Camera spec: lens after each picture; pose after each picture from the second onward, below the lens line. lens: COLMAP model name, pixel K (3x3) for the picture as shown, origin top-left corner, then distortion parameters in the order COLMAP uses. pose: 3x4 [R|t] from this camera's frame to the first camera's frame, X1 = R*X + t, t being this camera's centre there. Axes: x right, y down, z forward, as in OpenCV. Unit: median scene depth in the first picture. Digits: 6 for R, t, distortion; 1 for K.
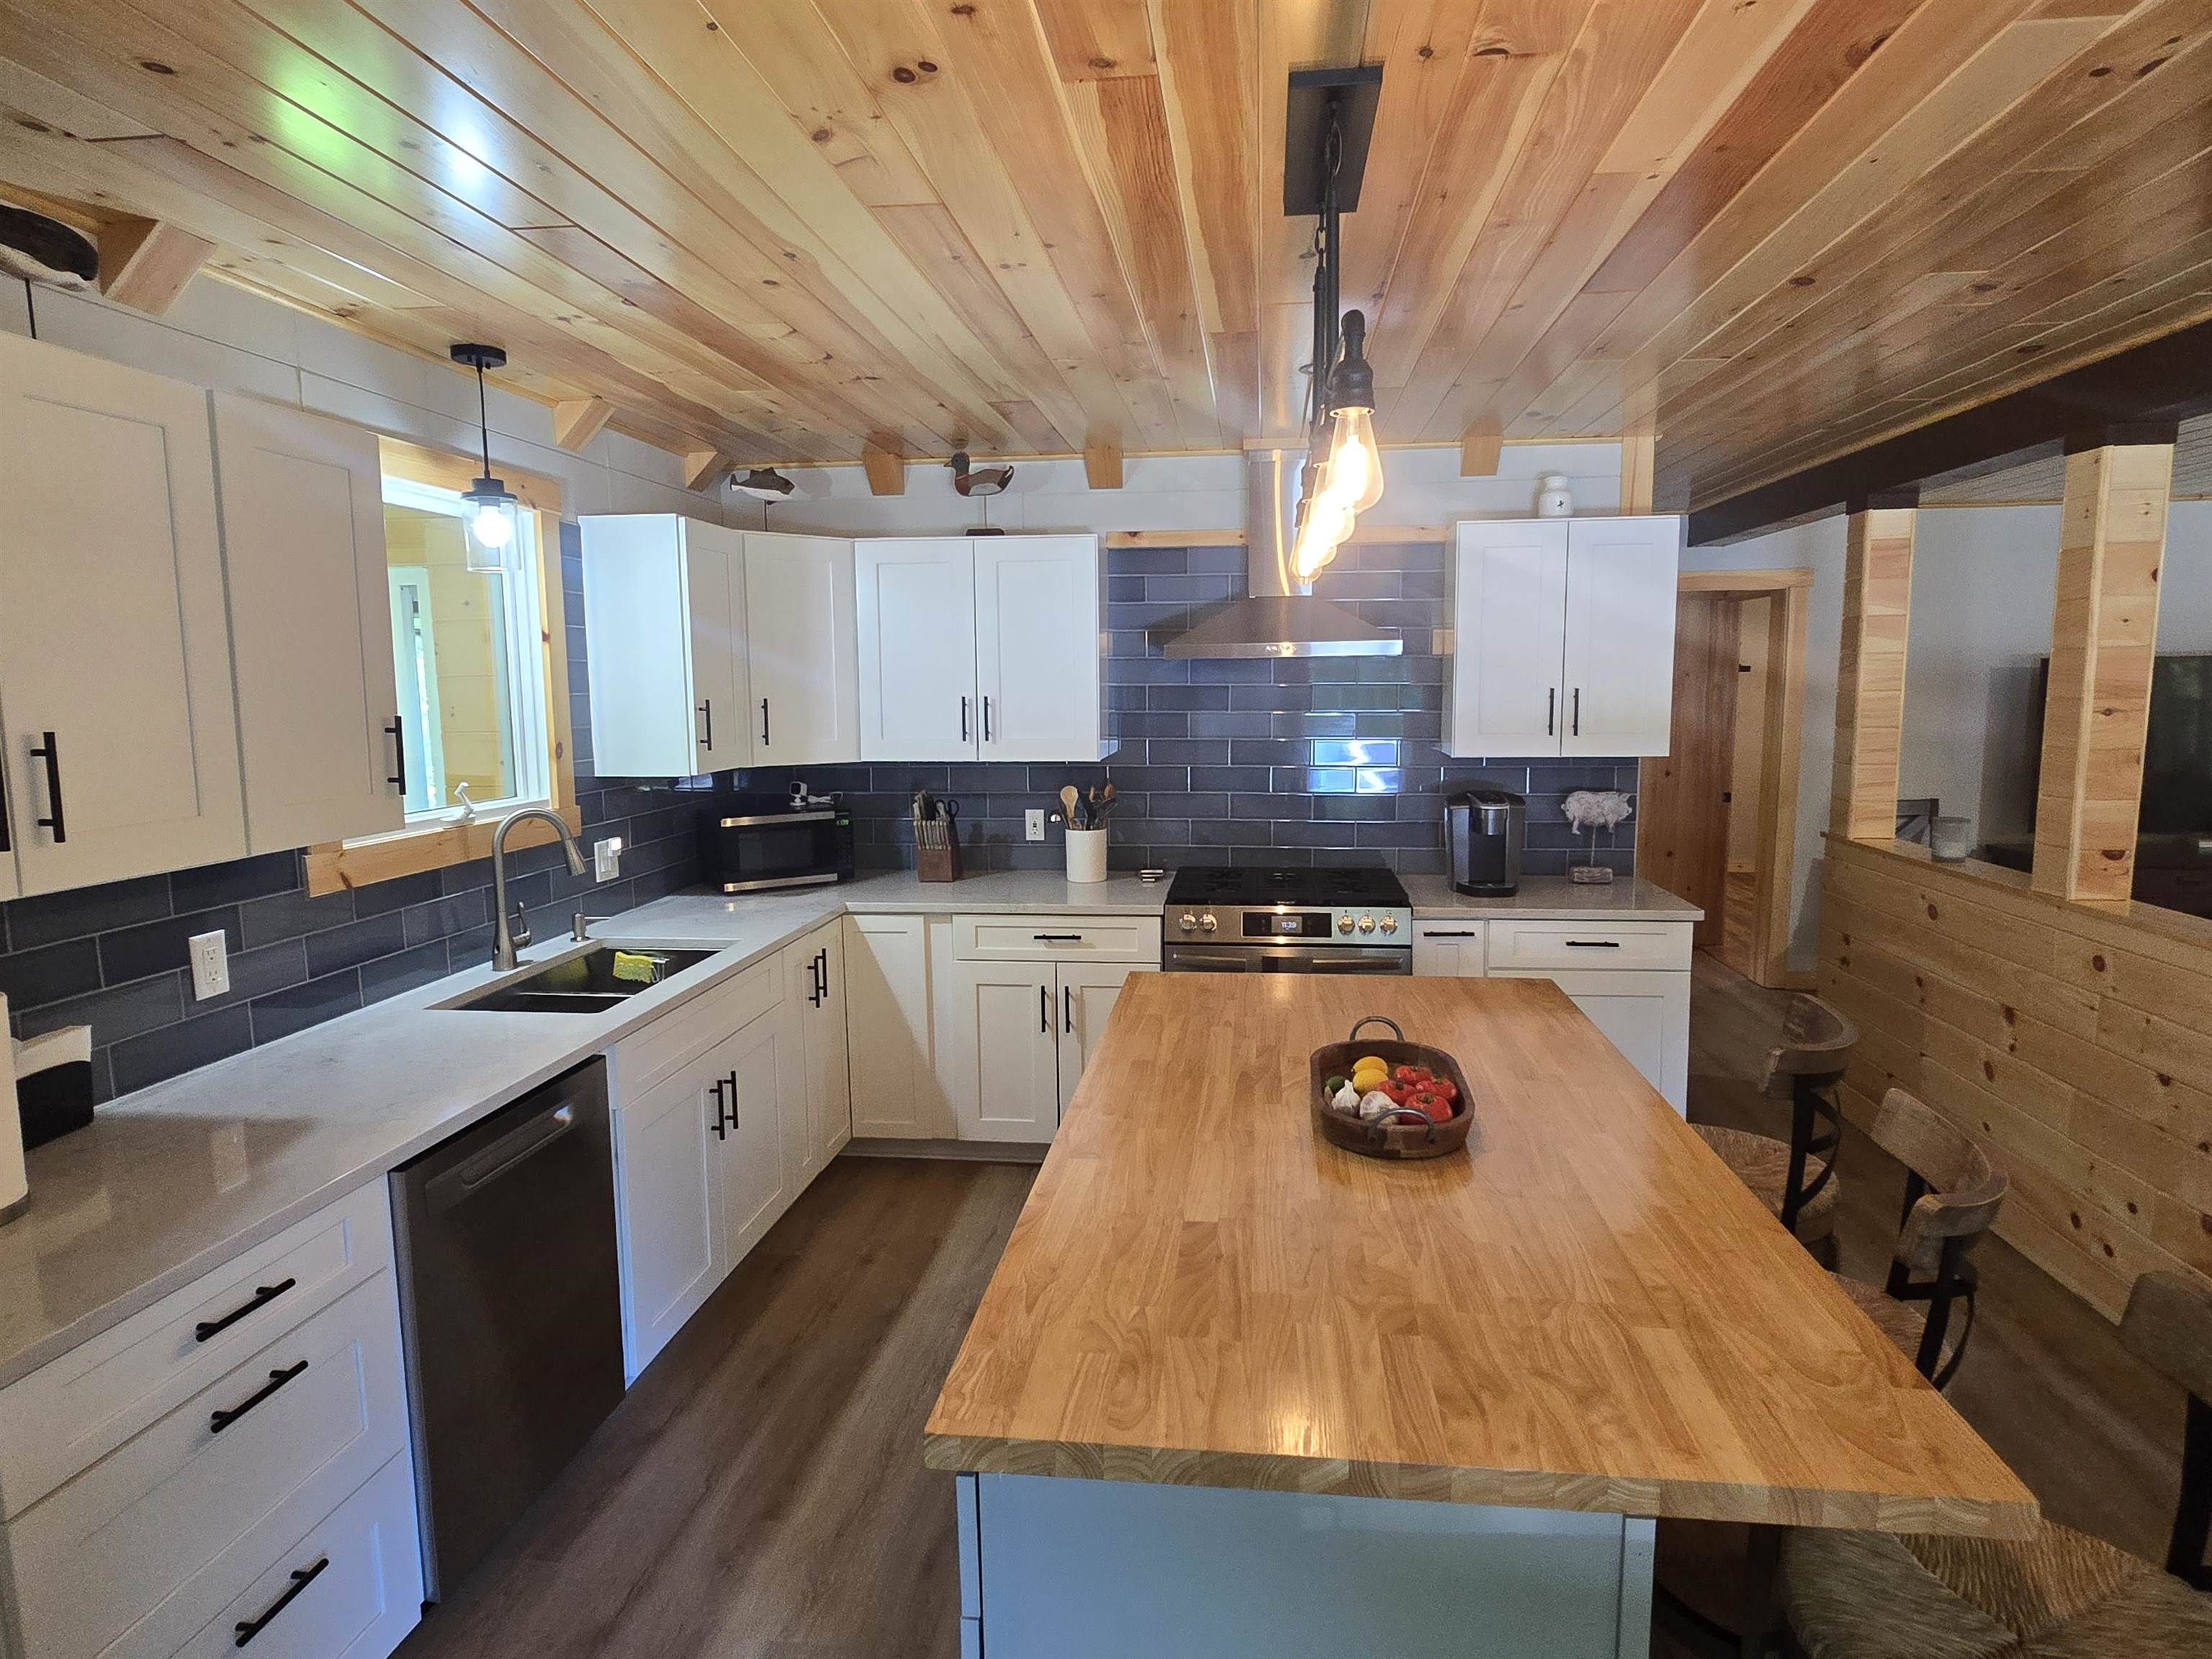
lens RADIAL K [[1224.3, 0, 1115.9], [0, 1224.3, 828.5], [0, 0, 1]] dist [-0.000013, -0.002848]
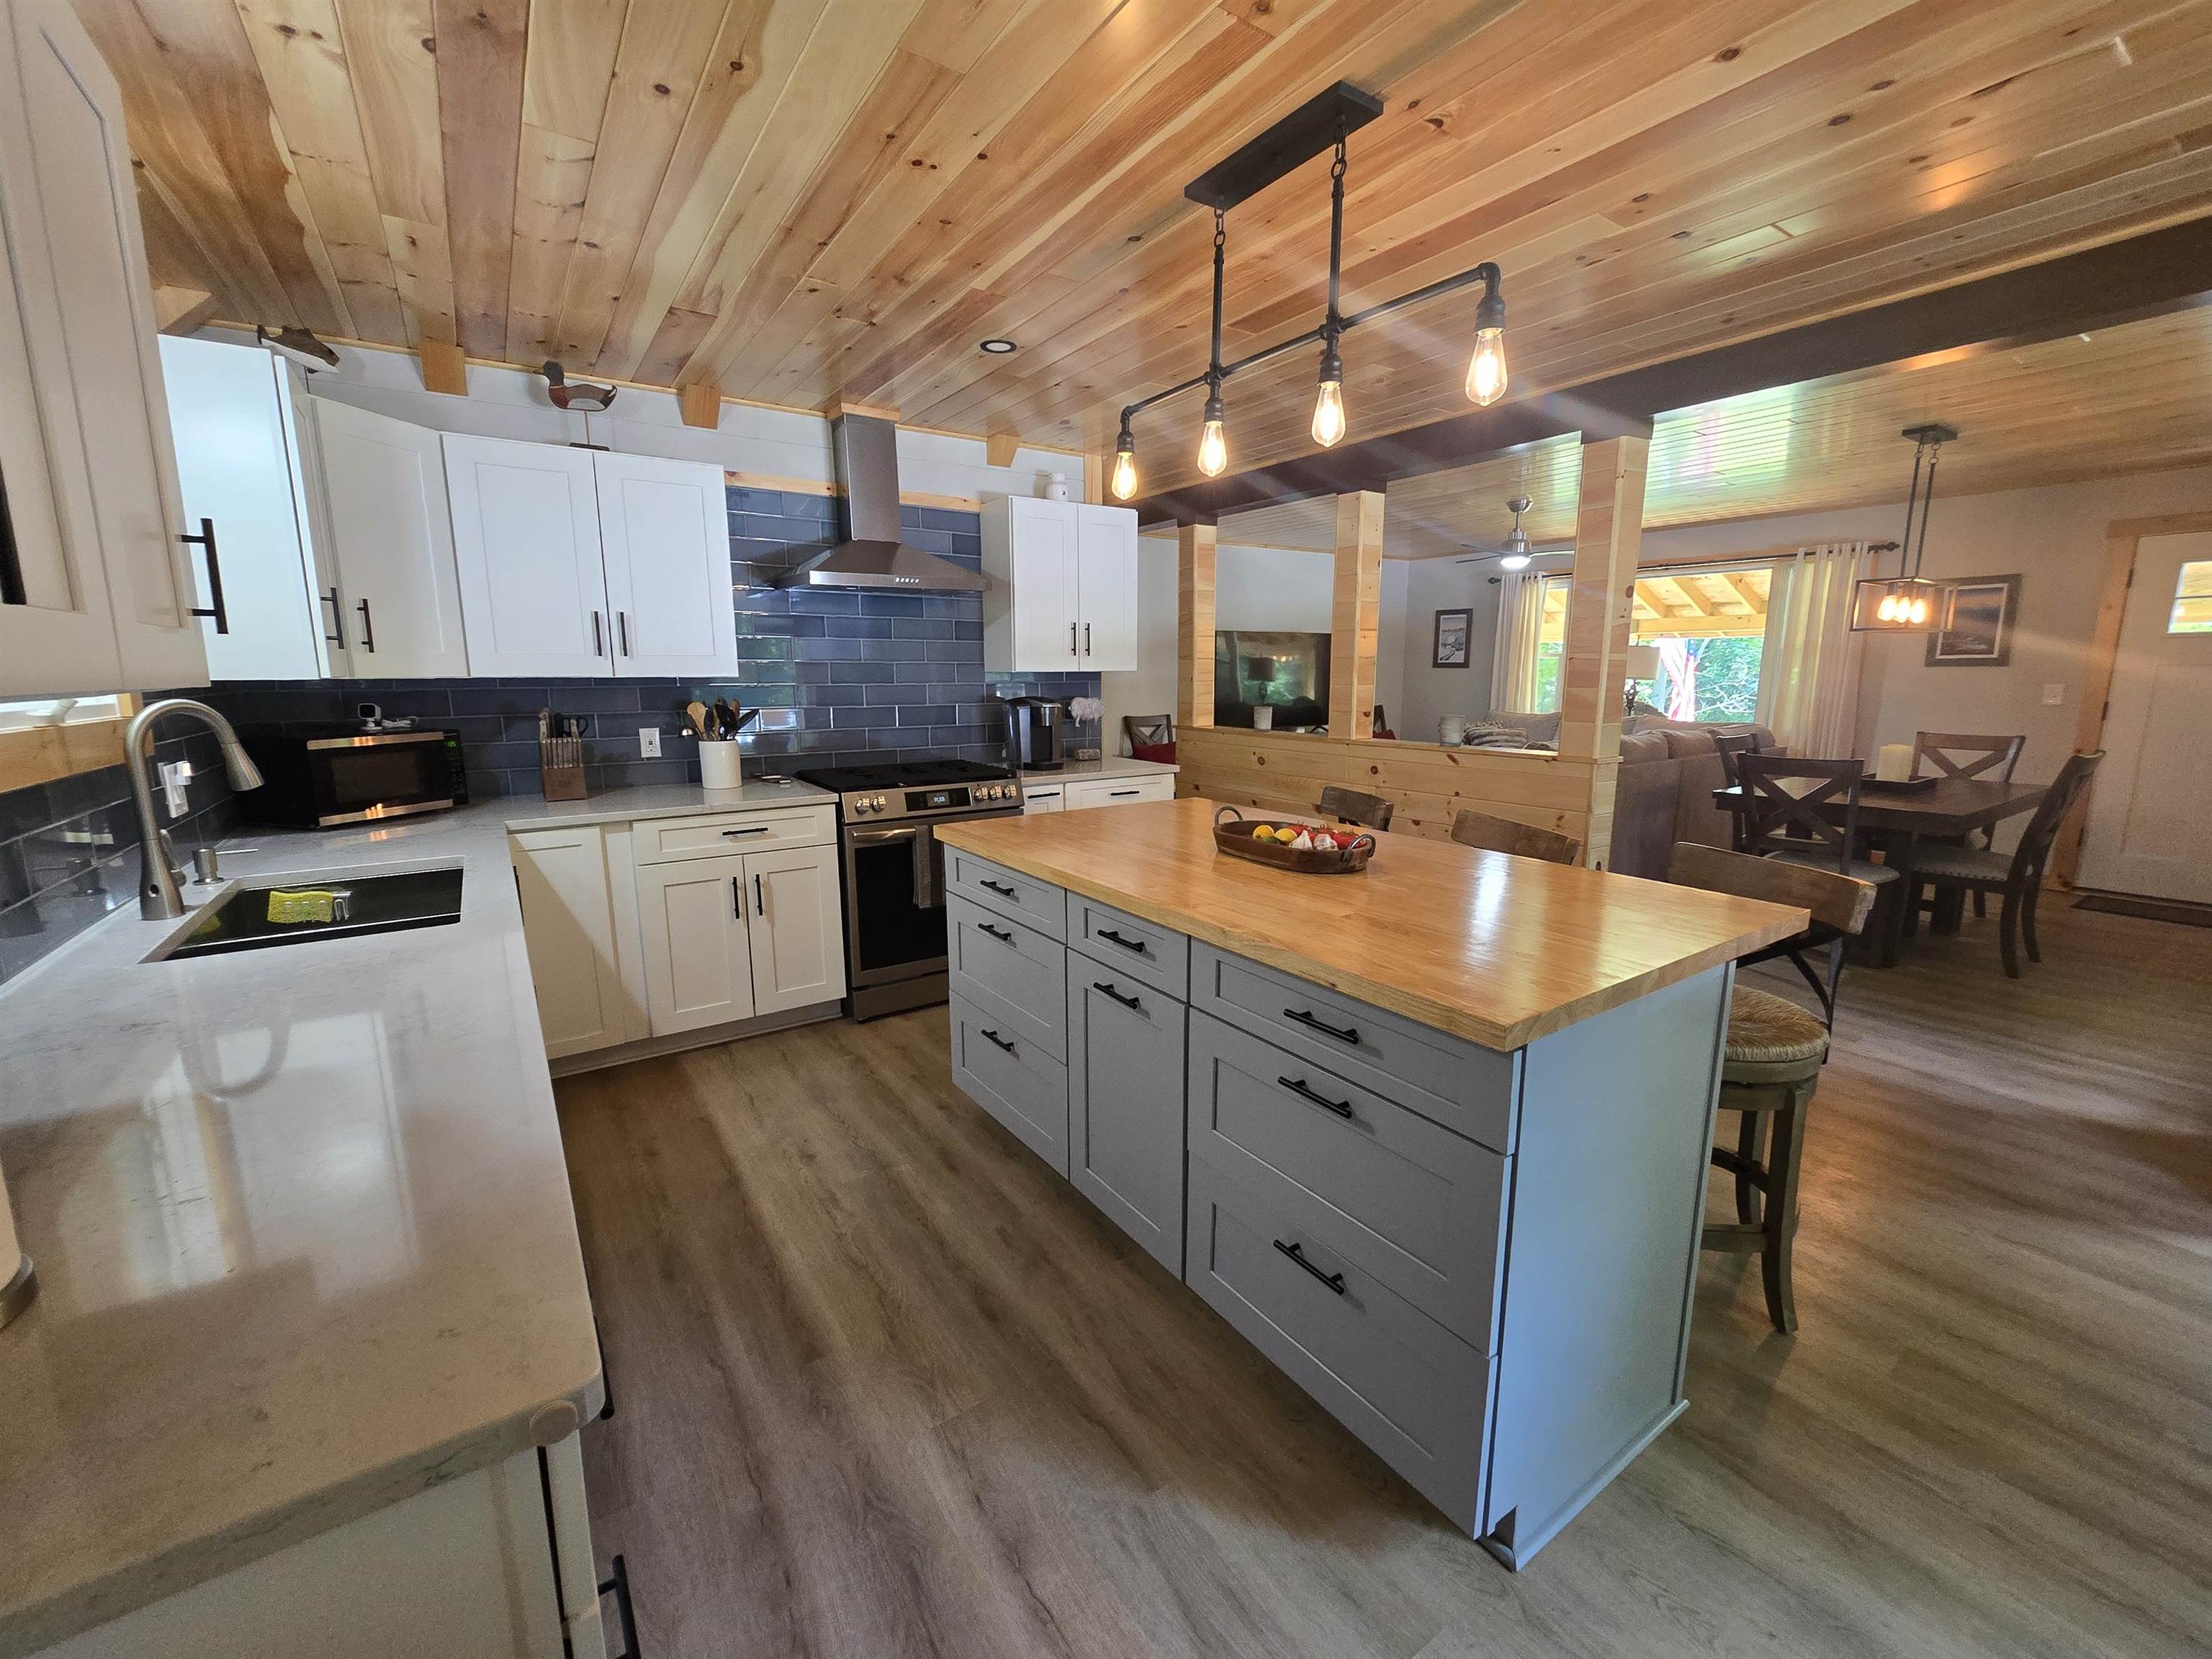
lens RADIAL K [[907.5, 0, 1118.1], [0, 907.5, 831.1], [0, 0, 1]] dist [0.000969, -0.000936]
pose [[0.749695, -0.108796, 0.652779, -0.322952], [0.077318, 0.994038, 0.076875, 0.050497], [-0.657251, -0.007161, 0.753637, 0.155827]]
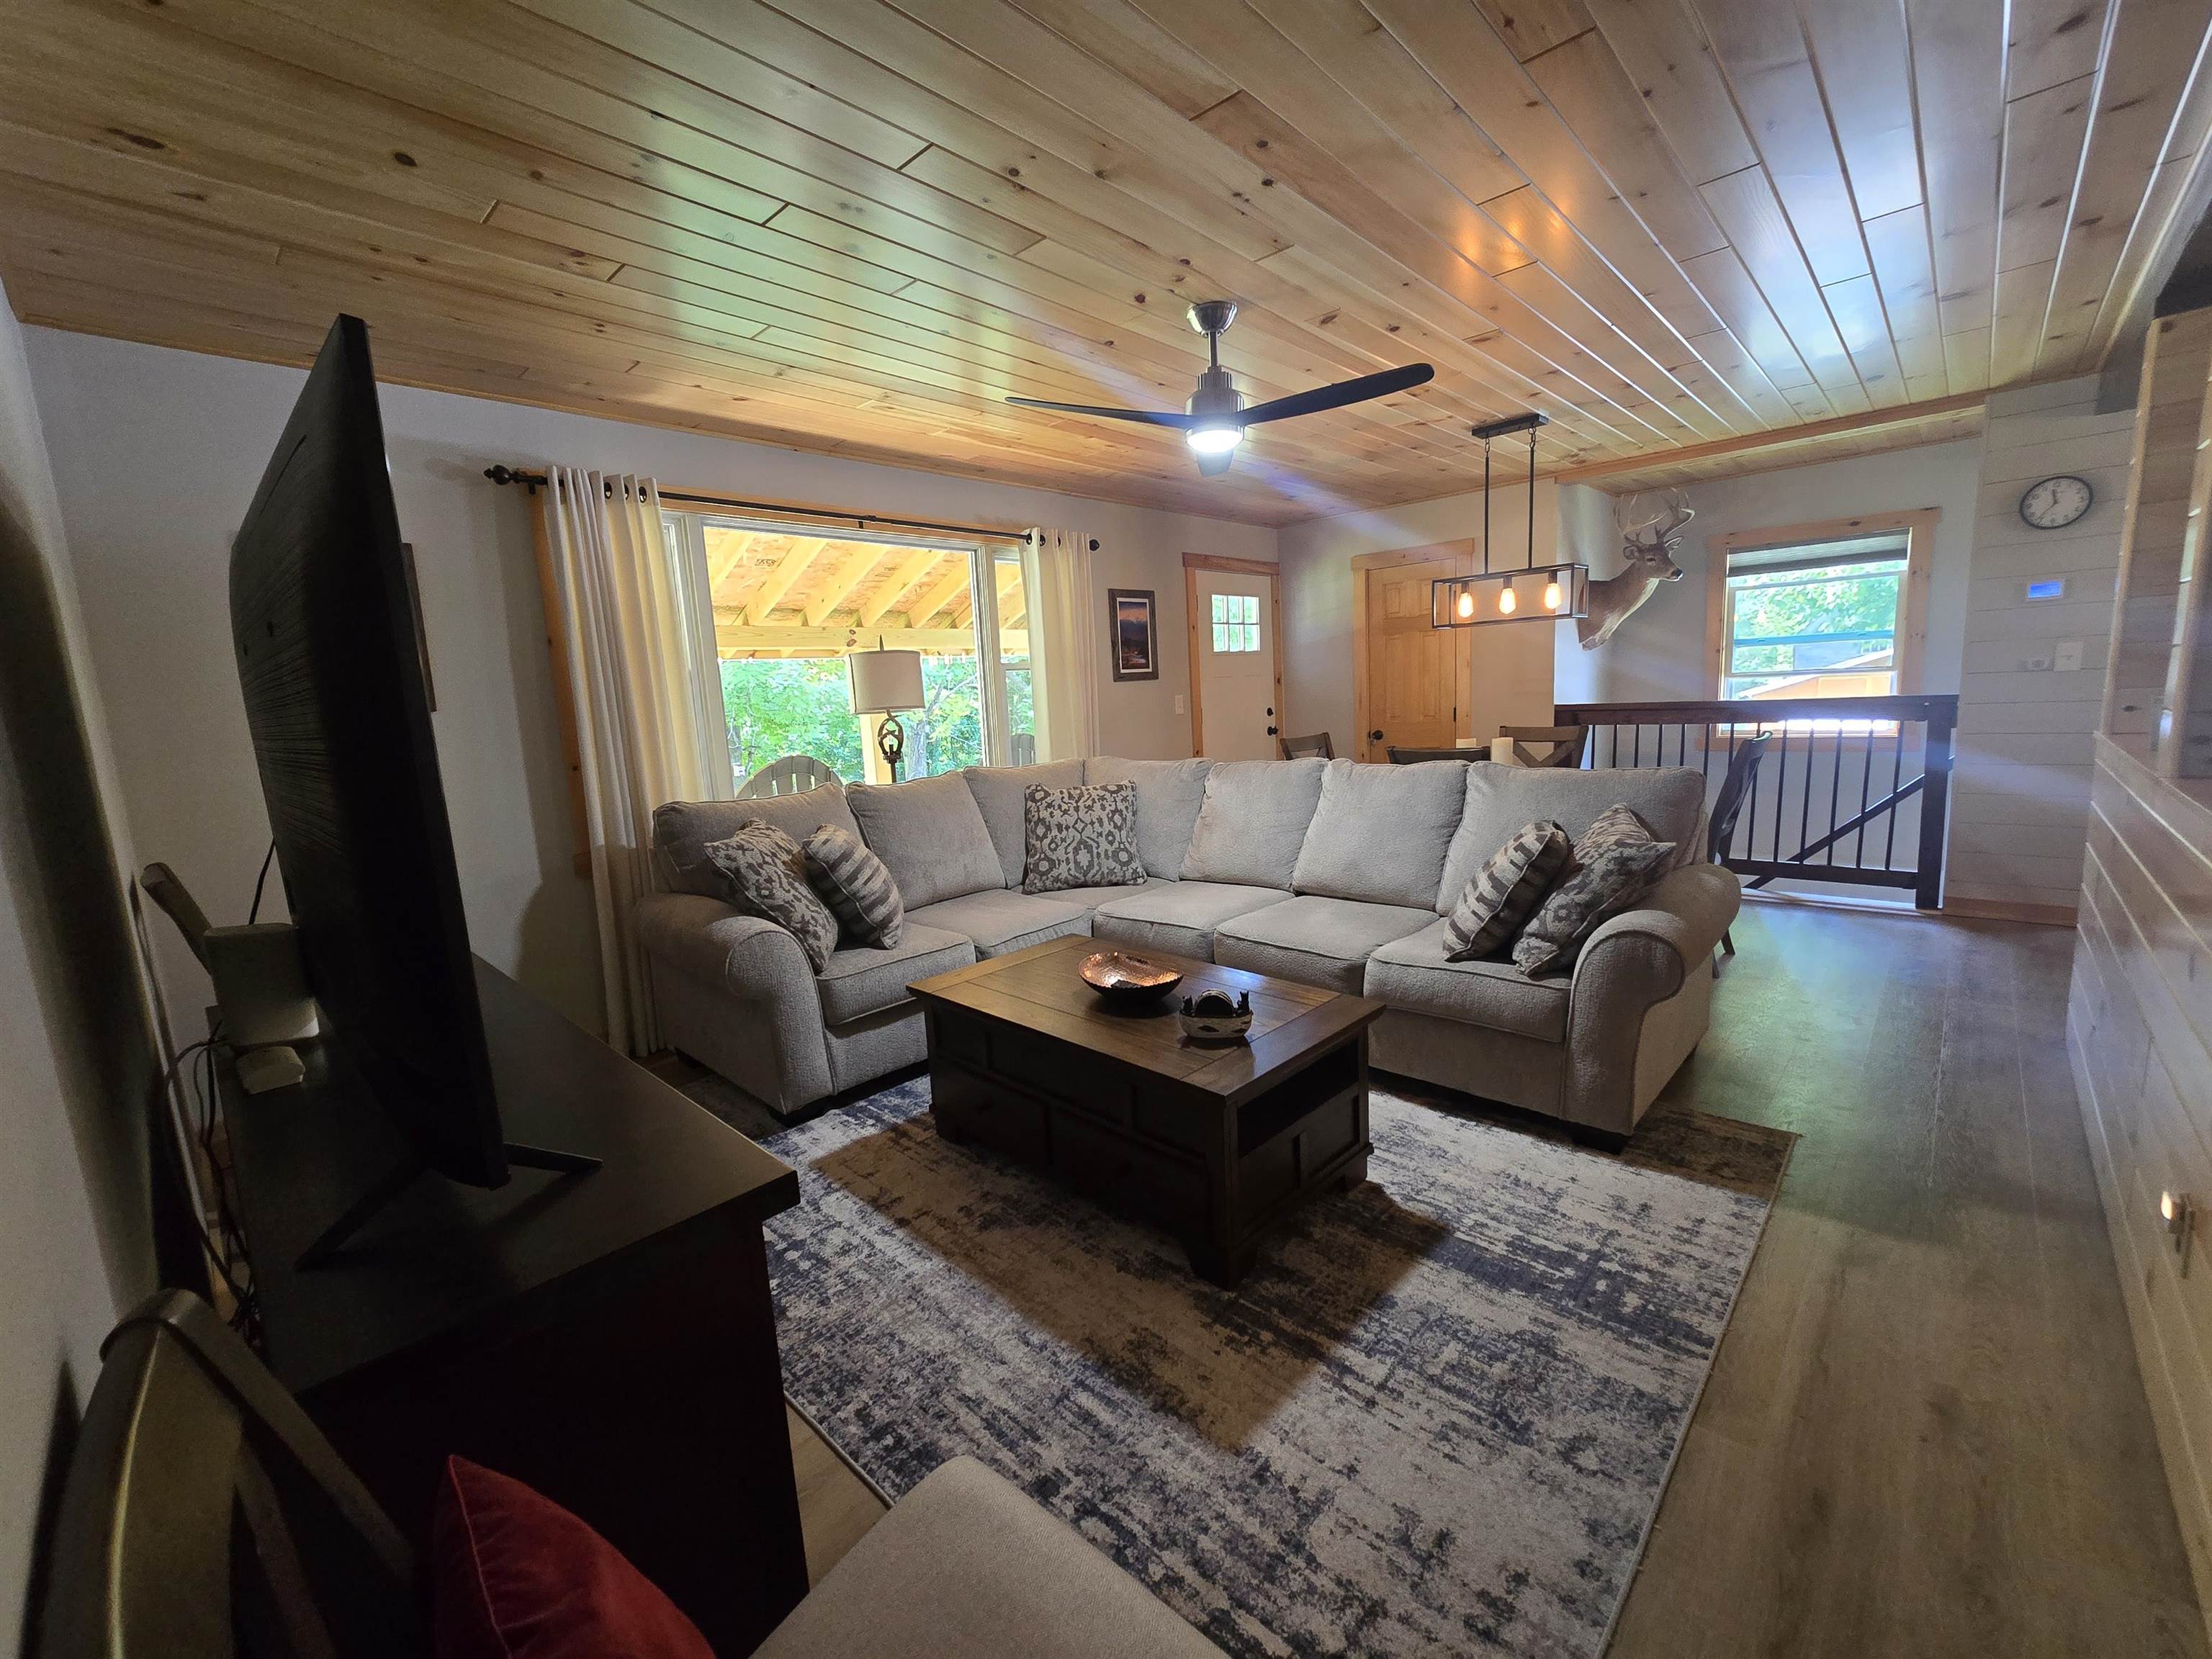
lens RADIAL K [[907.5, 0, 1109.2], [0, 907.5, 832.9], [0, 0, 1]] dist [0.000969, -0.000936]
pose [[-0.800968, -0.040961, 0.597305, 0.822359], [0.134577, 0.959809, 0.246284, -0.119210], [-0.583386, 0.277649, -0.763264, 1.517197]]
